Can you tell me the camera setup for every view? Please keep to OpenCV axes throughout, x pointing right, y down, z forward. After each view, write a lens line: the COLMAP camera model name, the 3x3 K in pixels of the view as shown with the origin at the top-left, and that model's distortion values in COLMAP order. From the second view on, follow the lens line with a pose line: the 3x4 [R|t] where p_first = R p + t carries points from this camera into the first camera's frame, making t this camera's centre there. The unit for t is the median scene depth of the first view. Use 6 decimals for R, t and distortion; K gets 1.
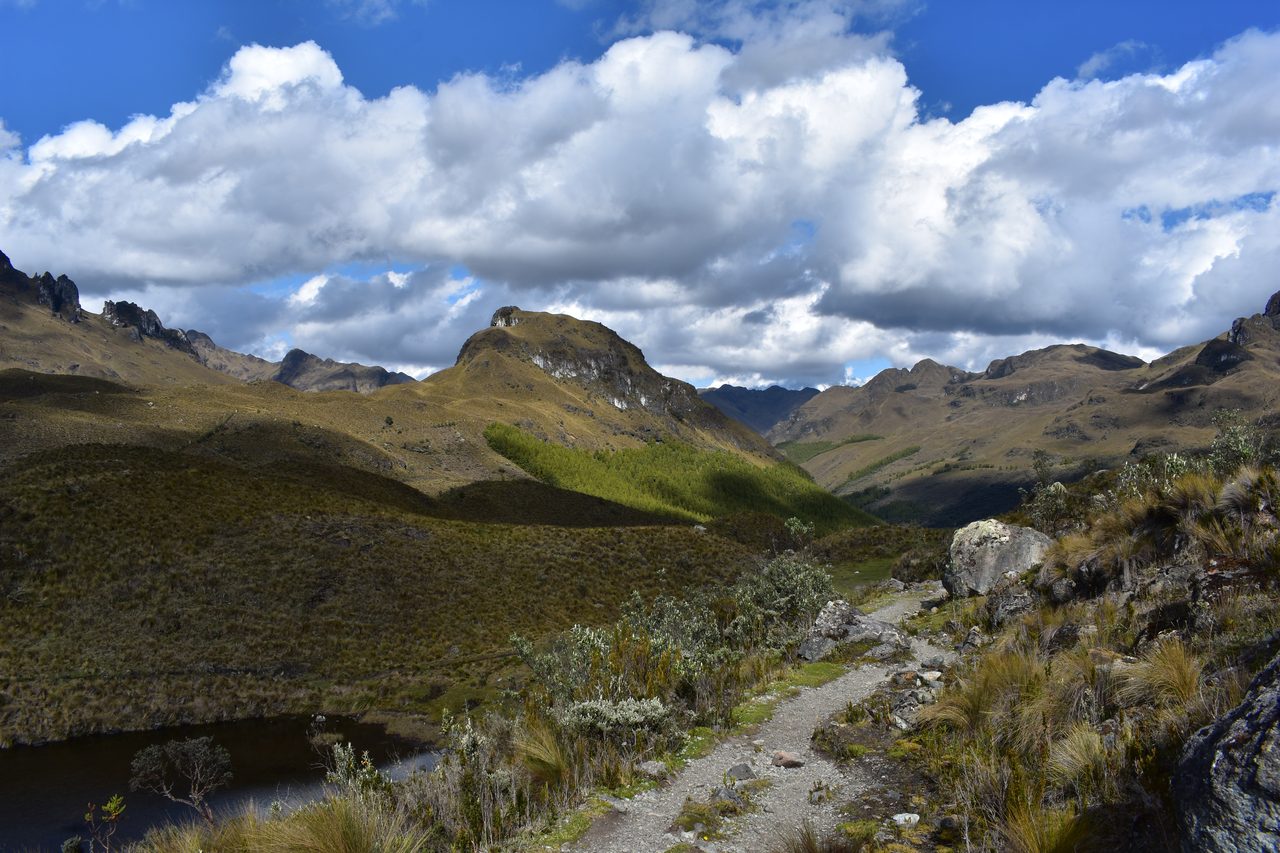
lens RADIAL K [[1000.8, 0, 642.3], [0, 1000.8, 424.8], [0, 0, 1]] dist [-0.090529, 0.003907]
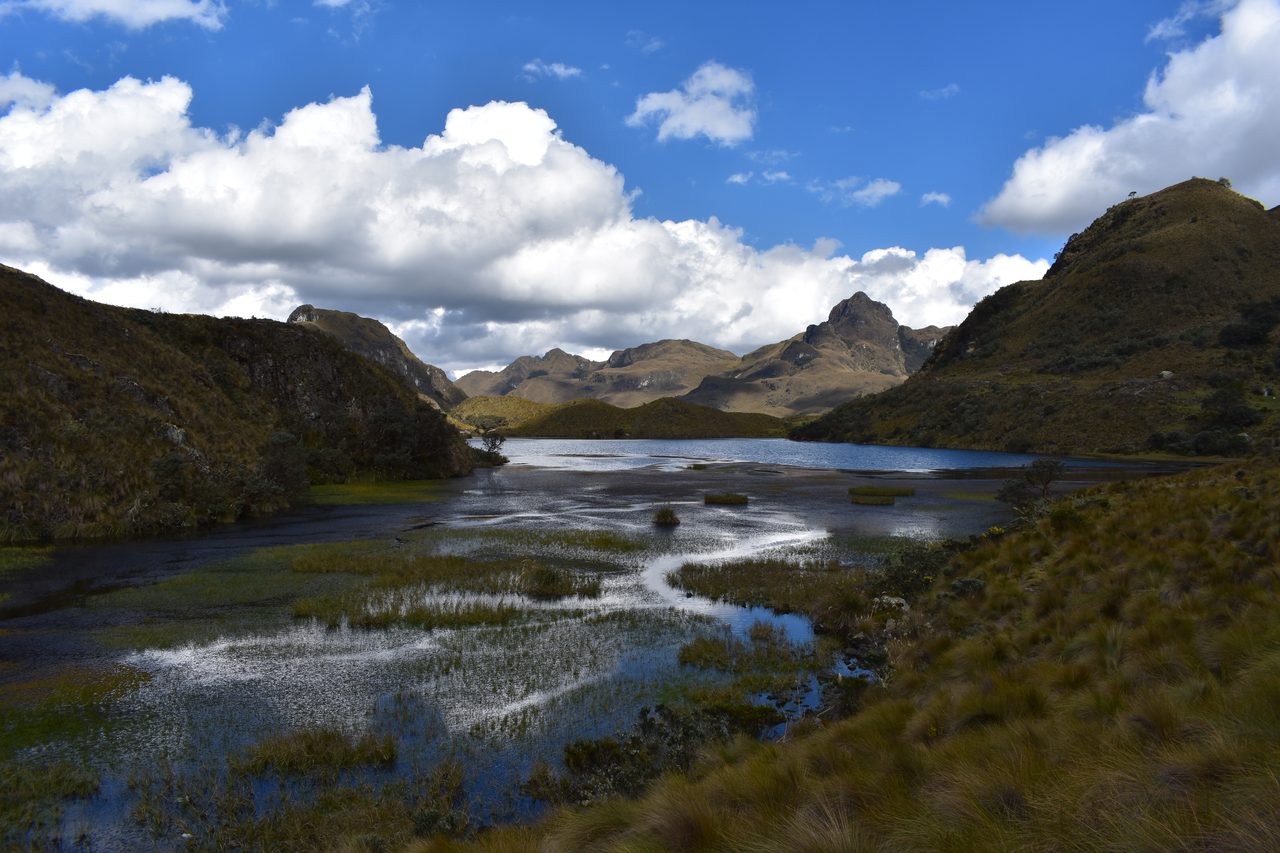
lens RADIAL K [[1005.8, 0, 638.6], [0, 1005.8, 433.0], [0, 0, 1]] dist [-0.091581, 0.015445]
pose [[0.922094, -0.003692, 0.386947, -0.103968], [-0.005789, 0.999711, 0.023333, 0.004307], [-0.386922, -0.023755, 0.921807, -0.137392]]
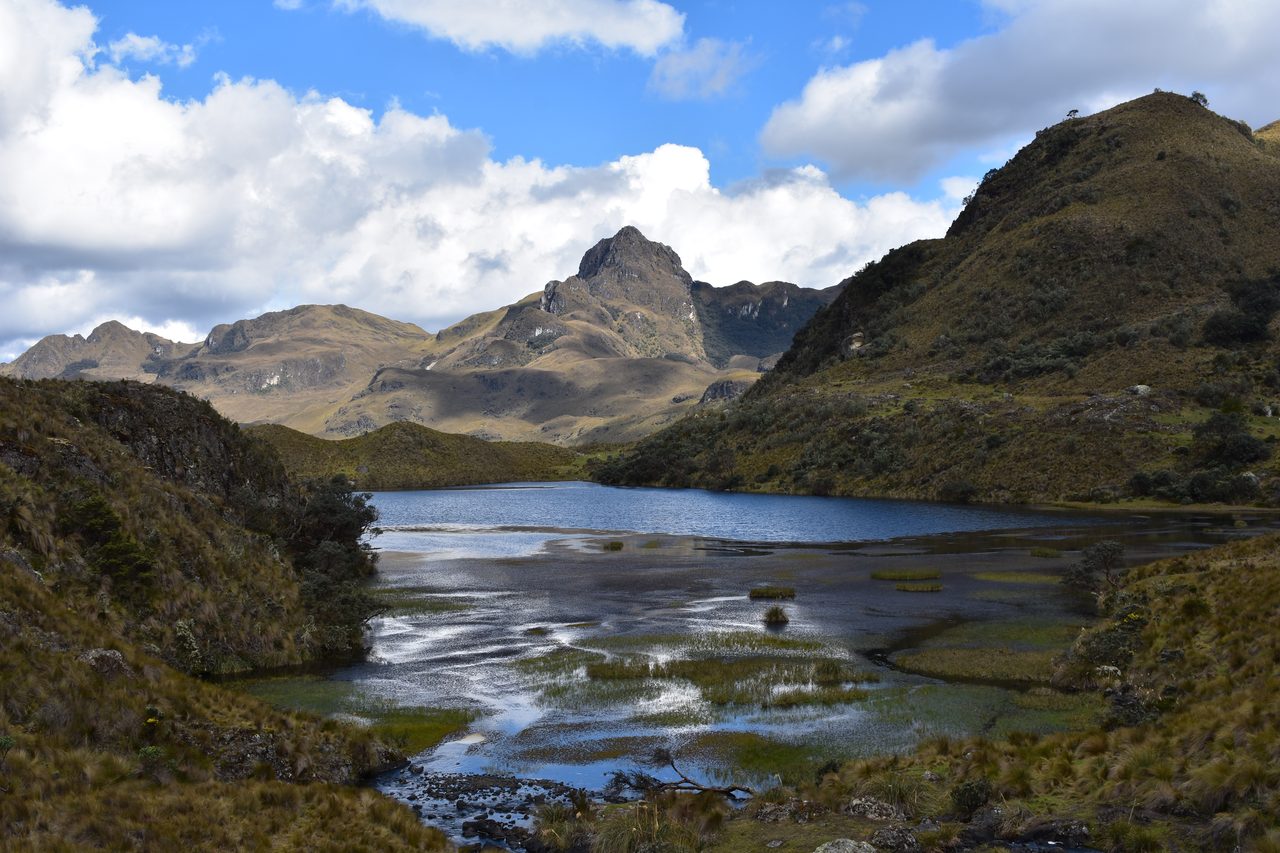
lens RADIAL K [[1695.8, 0, 641.6], [0, 1695.8, 422.8], [0, 0, 1]] dist [-0.034911, 0.004552]
pose [[0.810038, -0.012843, 0.586237, -0.121792], [0.013414, 0.999904, 0.003371, 0.001869], [-0.586224, 0.005133, 0.810133, -0.147618]]
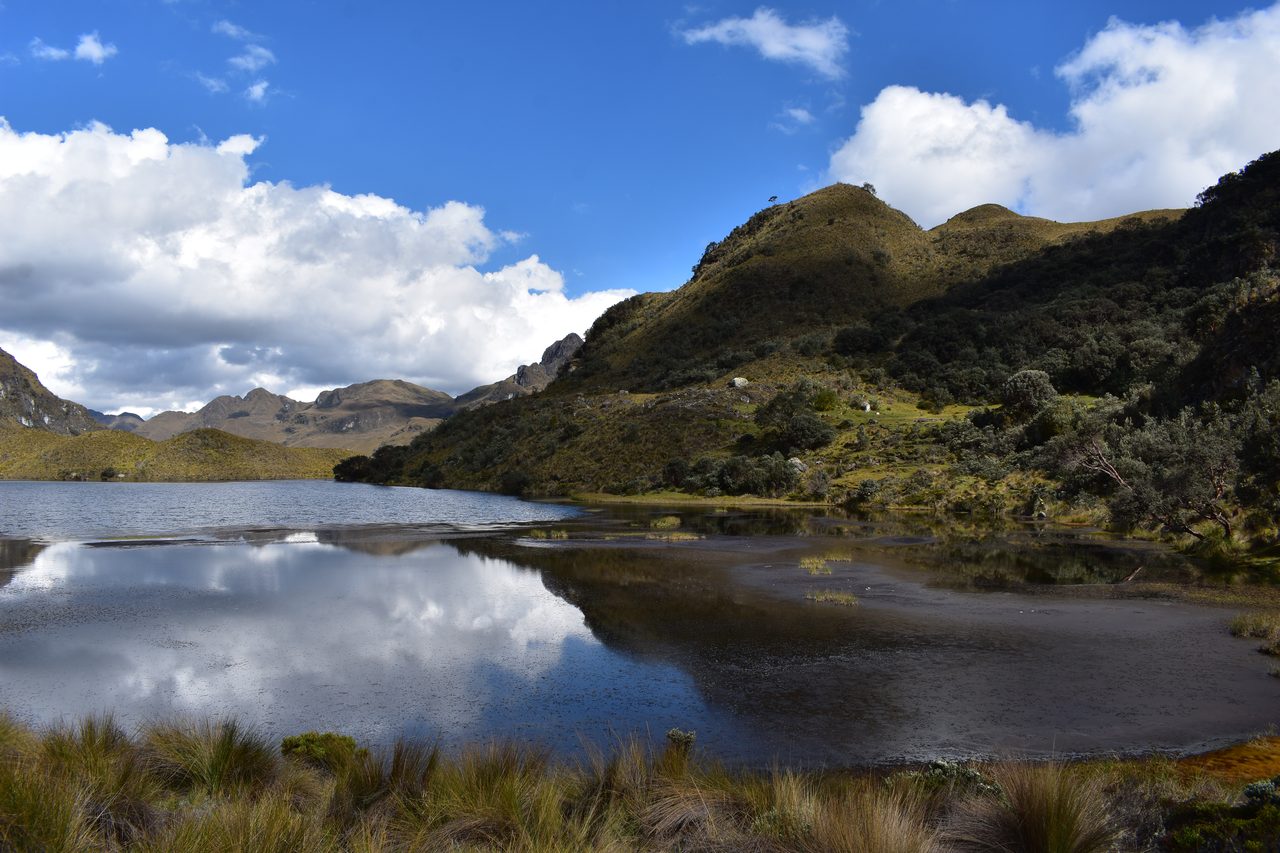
lens RADIAL K [[1004.3, 0, 638.7], [0, 1004.3, 431.0], [0, 0, 1]] dist [-0.088865, 0.003748]
pose [[0.787812, 0.015659, 0.615717, -0.065638], [-0.001635, 0.999726, -0.023332, 0.005695], [-0.615914, 0.017374, 0.787622, -0.118724]]
